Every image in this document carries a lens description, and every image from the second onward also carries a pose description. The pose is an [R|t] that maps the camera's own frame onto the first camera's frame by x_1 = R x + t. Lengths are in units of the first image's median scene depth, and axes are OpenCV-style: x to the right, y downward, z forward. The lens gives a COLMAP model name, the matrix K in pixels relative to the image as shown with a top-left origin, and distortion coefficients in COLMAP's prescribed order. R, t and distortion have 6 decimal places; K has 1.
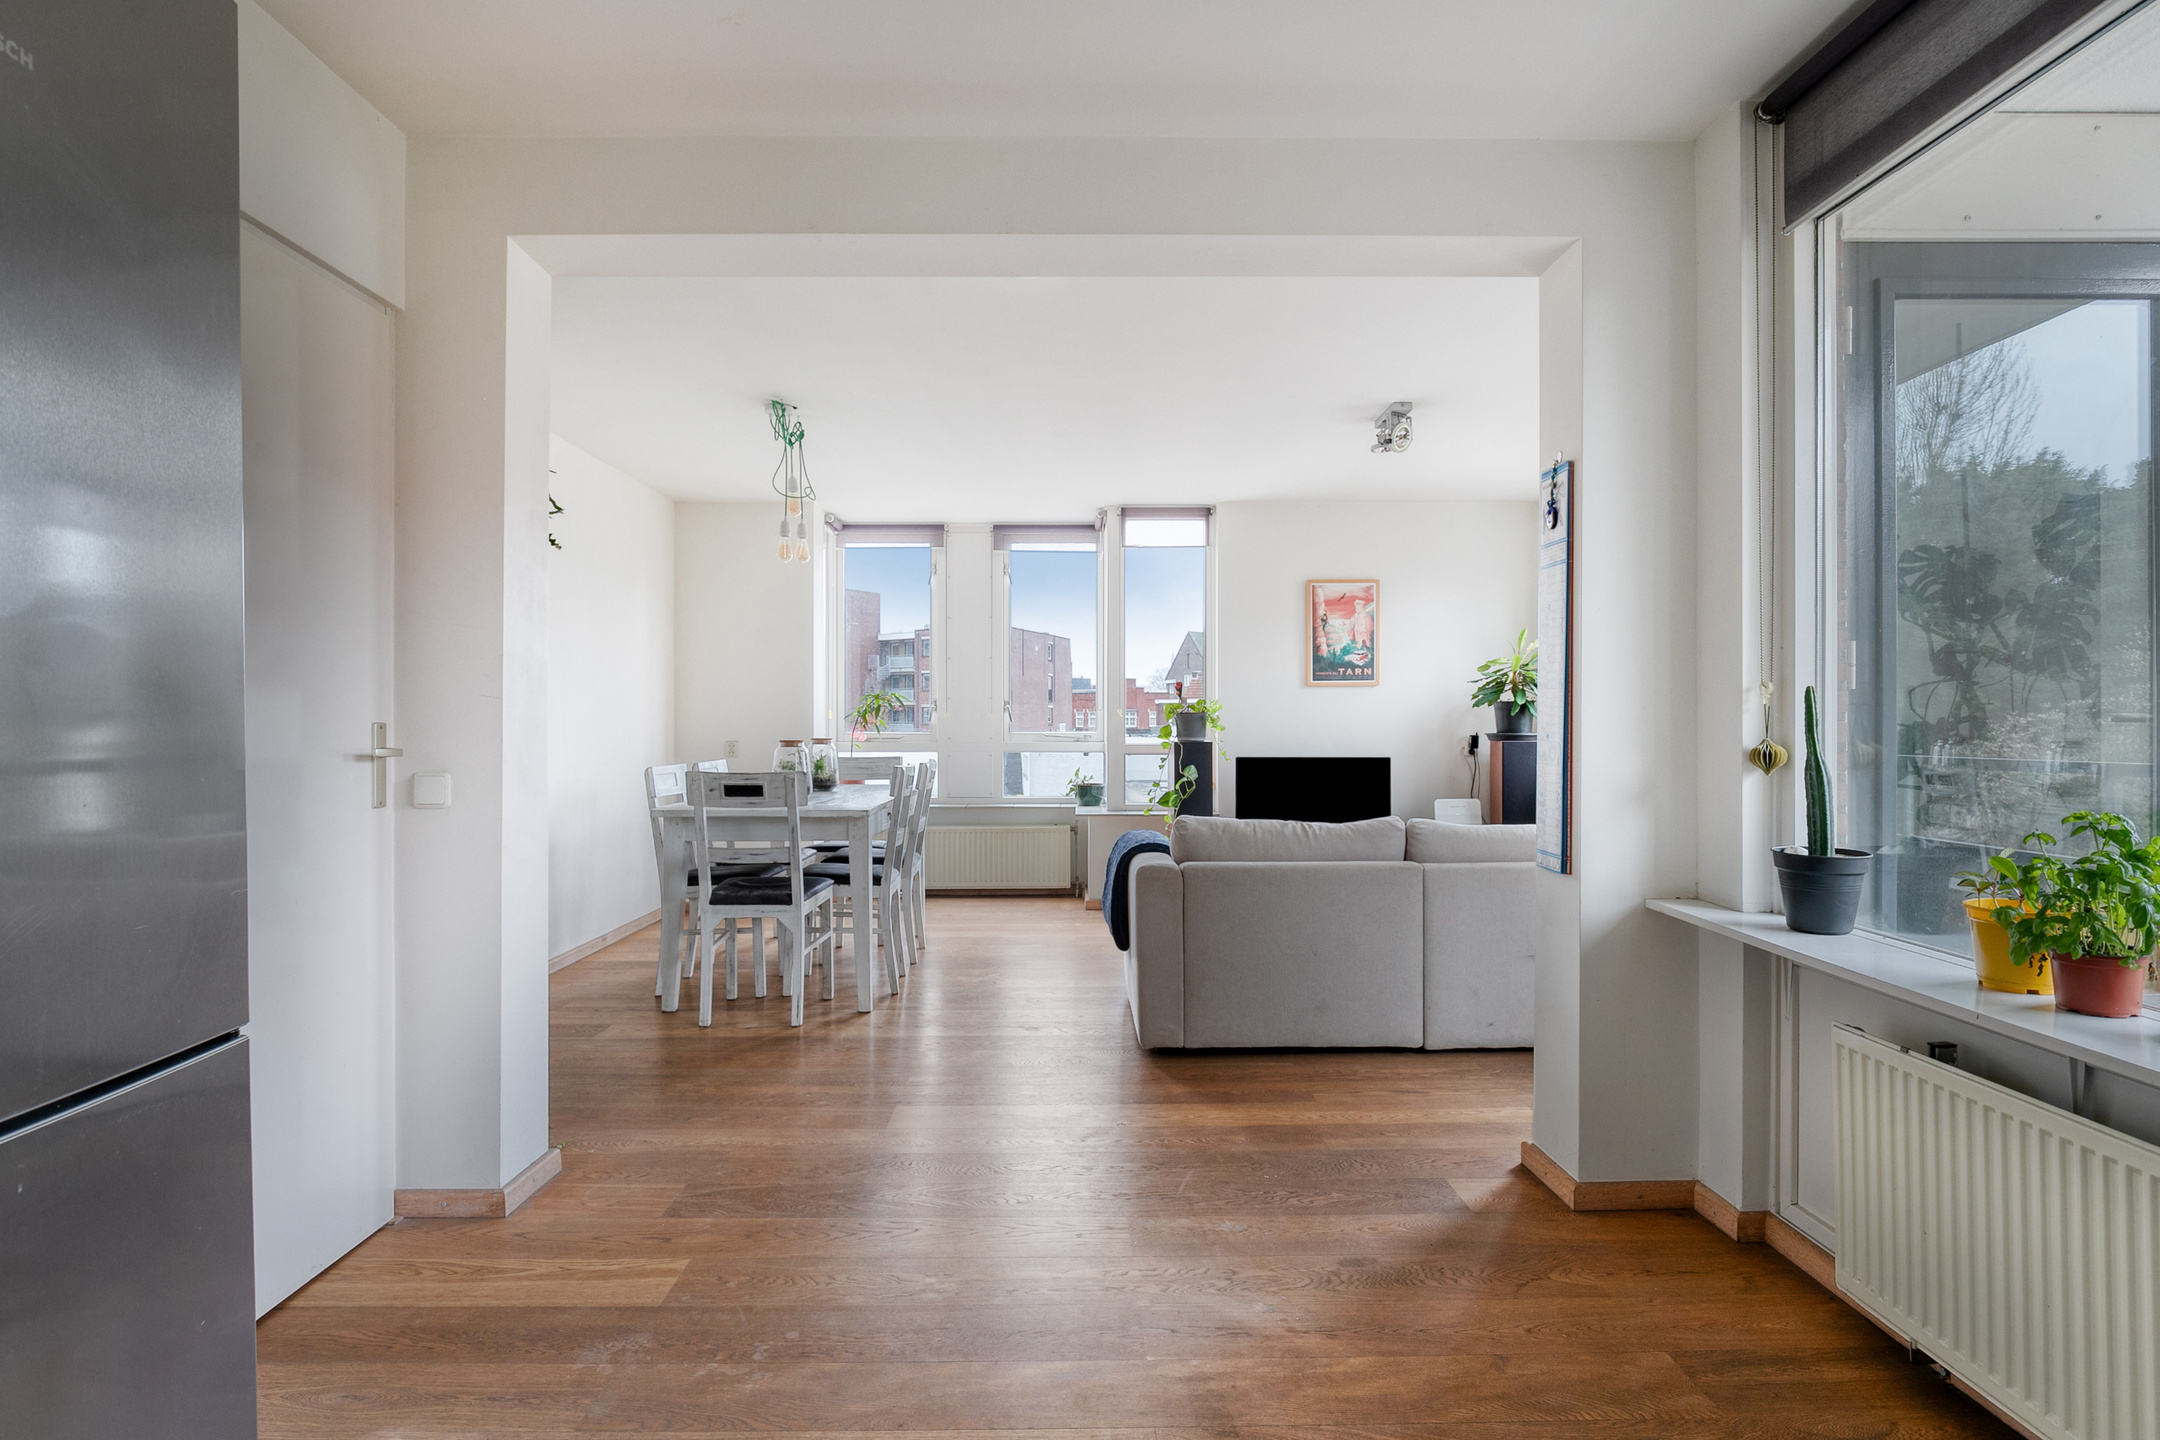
lens RADIAL K [[1157.6, 0, 1086.4], [0, 1157.6, 720.8], [0, 0, 1]] dist [-0.006589, -0.000390]
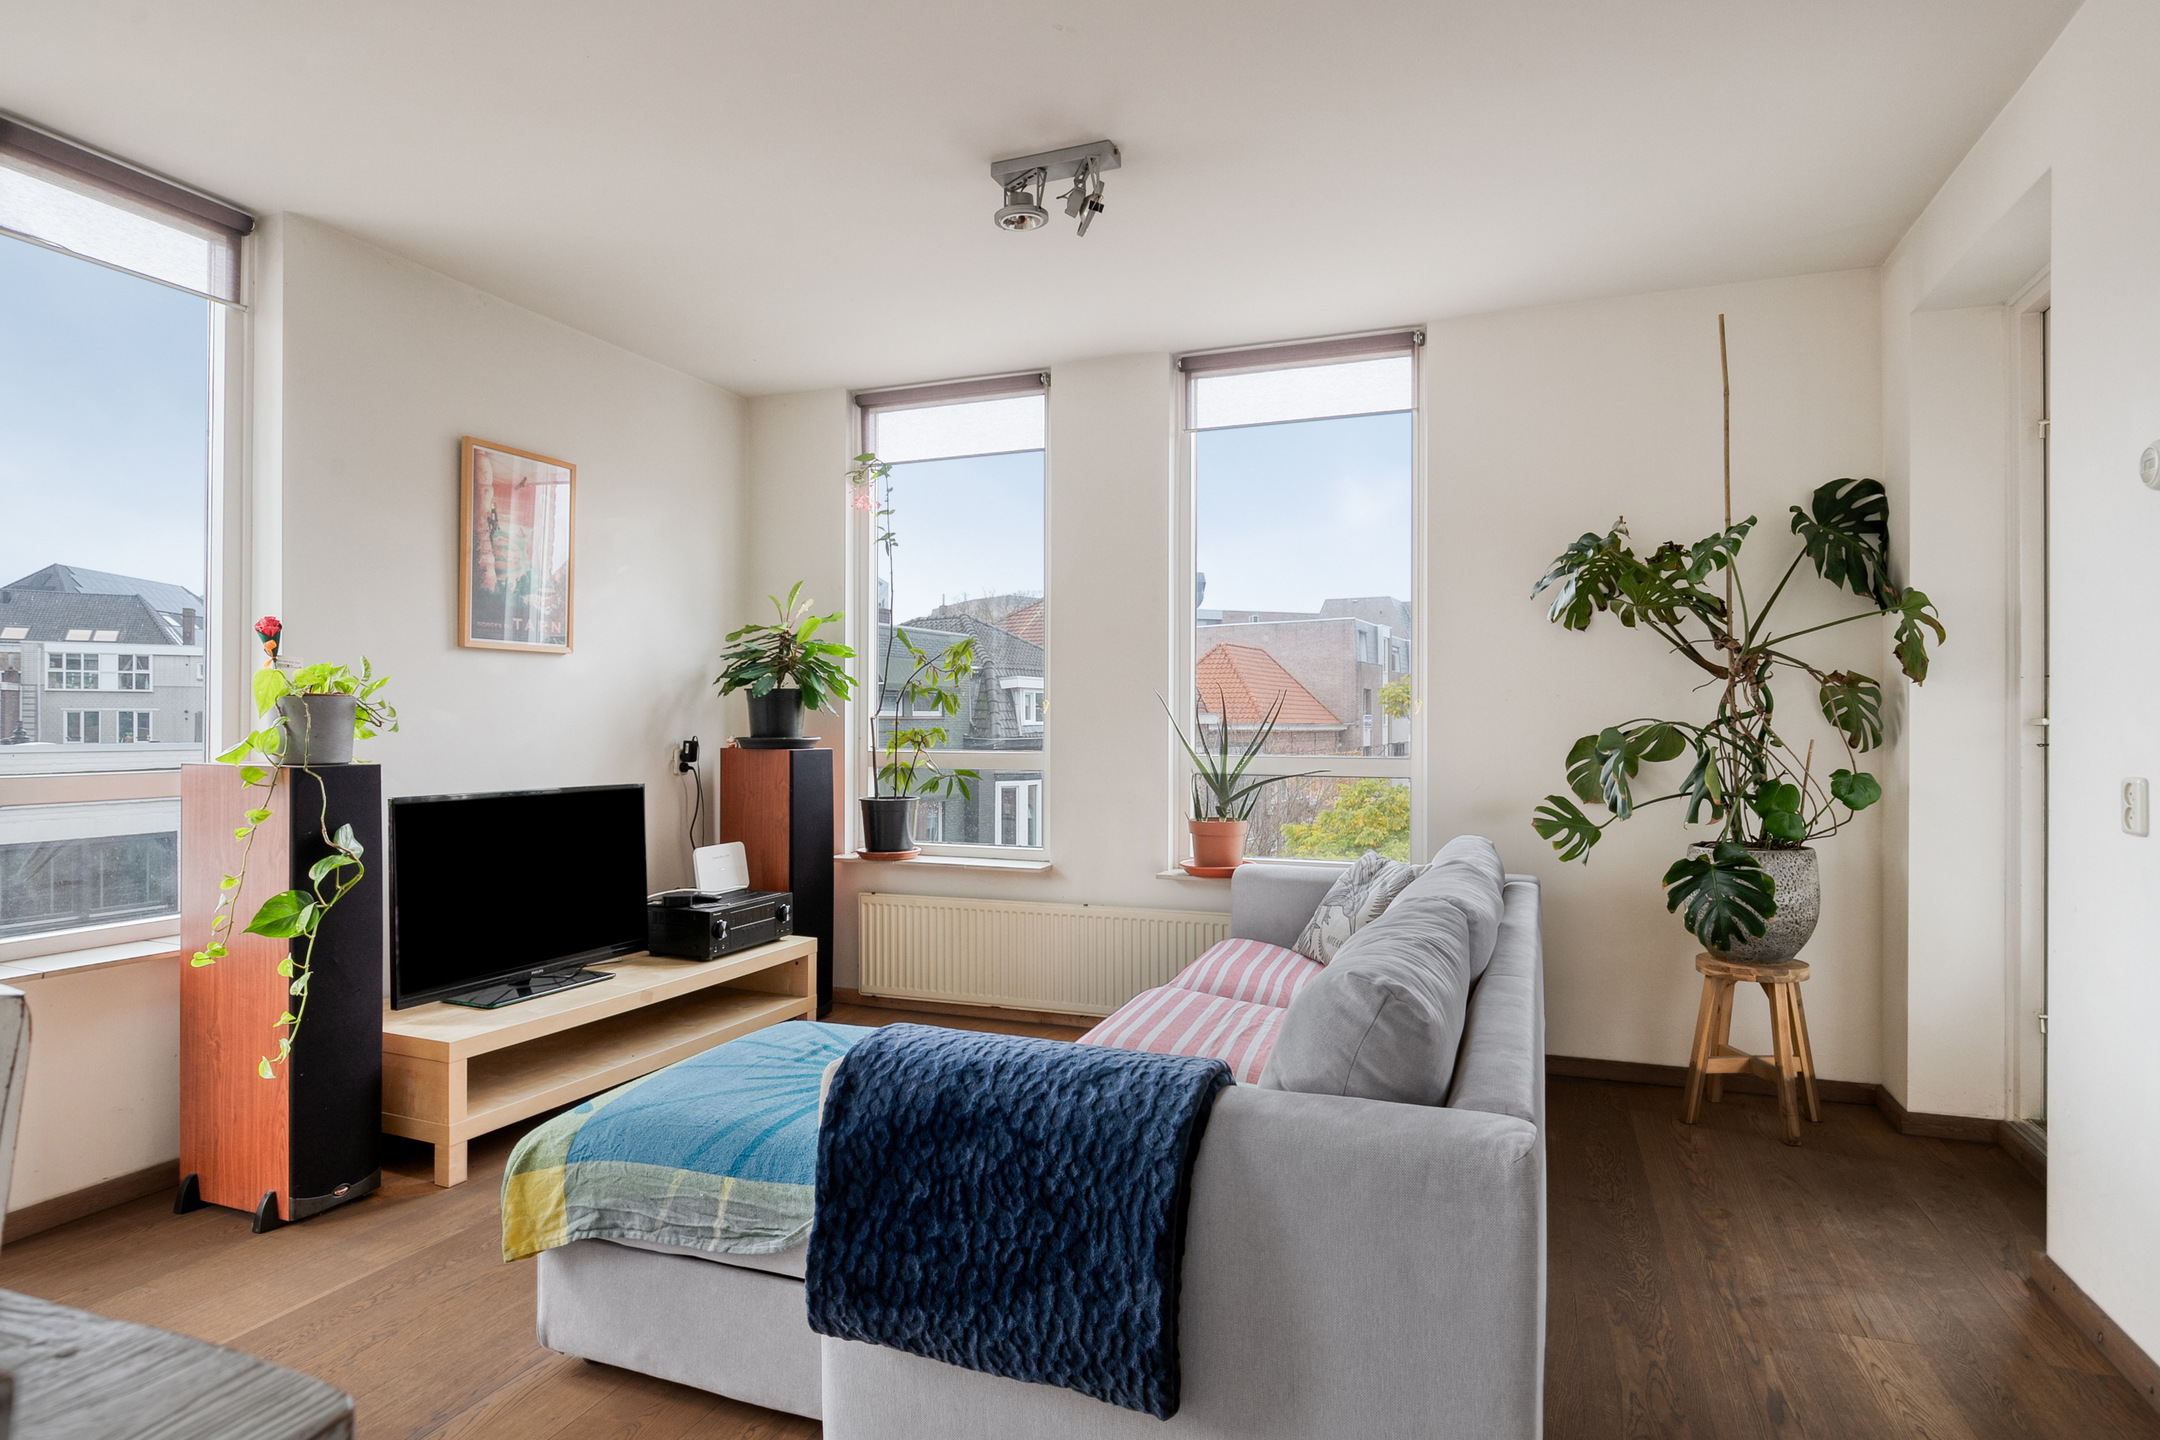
lens RADIAL K [[1177.0, 0, 1086.0], [0, 1177.0, 701.3], [0, 0, 1]] dist [-0.006750, -0.000472]
pose [[0.375416, 0.019390, 0.926654, -0.179984], [-0.003958, 0.999806, -0.019317, 0.002460], [-0.926848, 0.003584, 0.375420, 0.558403]]
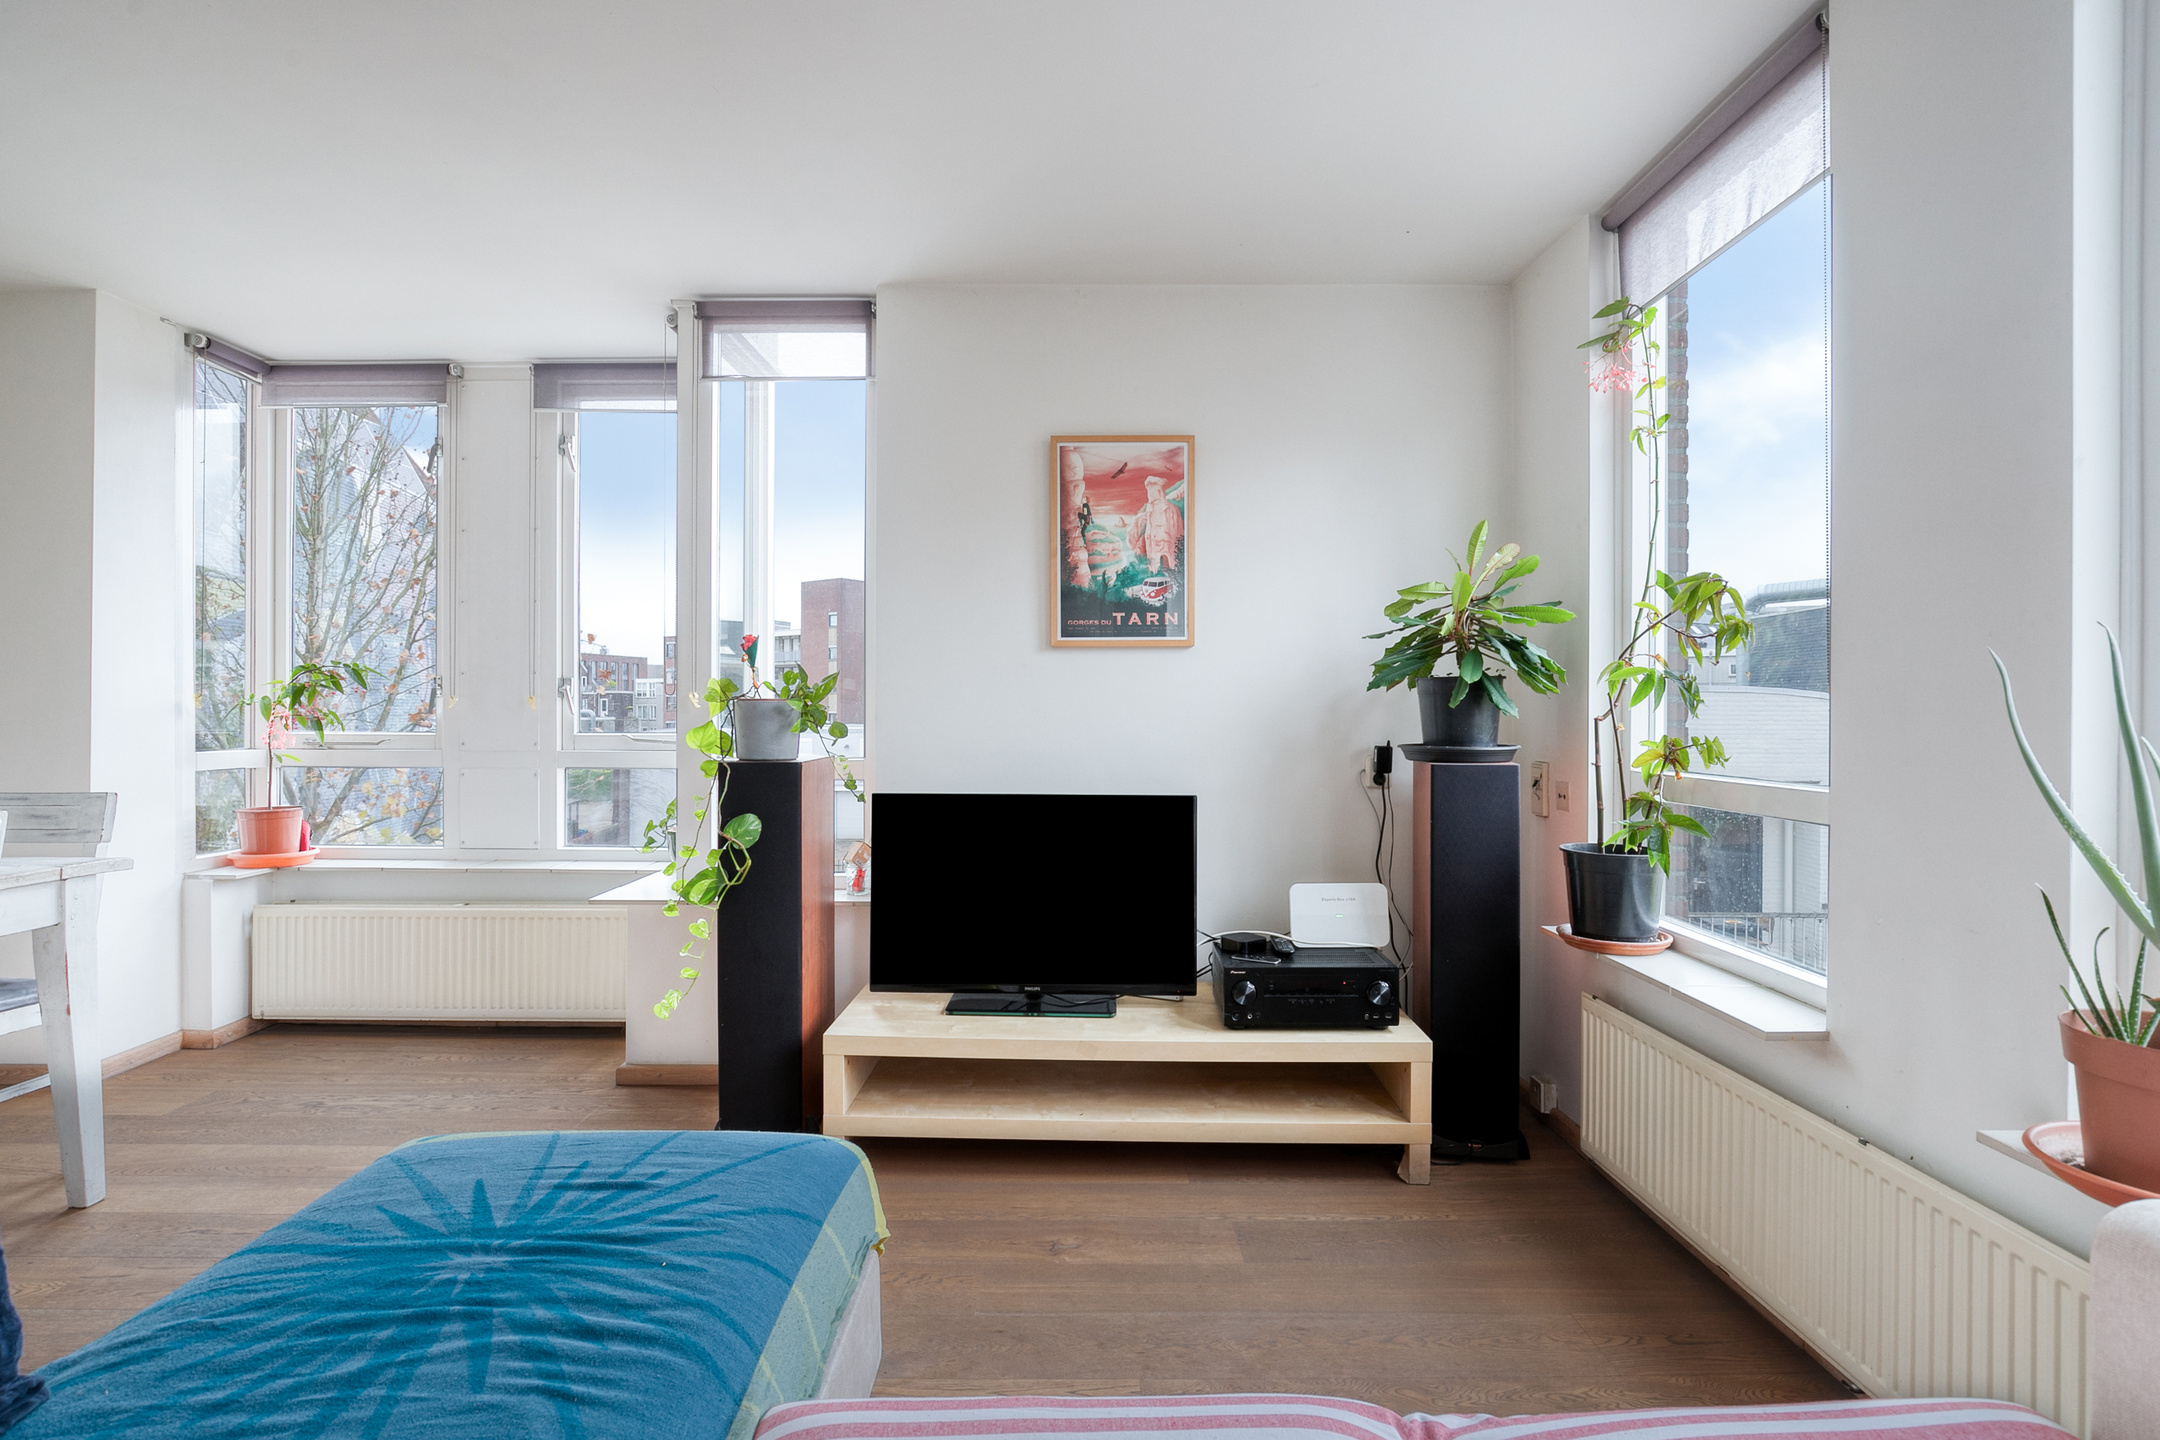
lens RADIAL K [[1066.4, 0, 1074.5], [0, 1066.4, 704.7], [0, 0, 1]] dist [-0.013760, 0.000491]
pose [[0.999564, 0.003526, -0.029317, 0.215493], [-0.003590, 0.999991, -0.002110, -0.004065], [0.029309, 0.002214, 0.999568, 0.537624]]
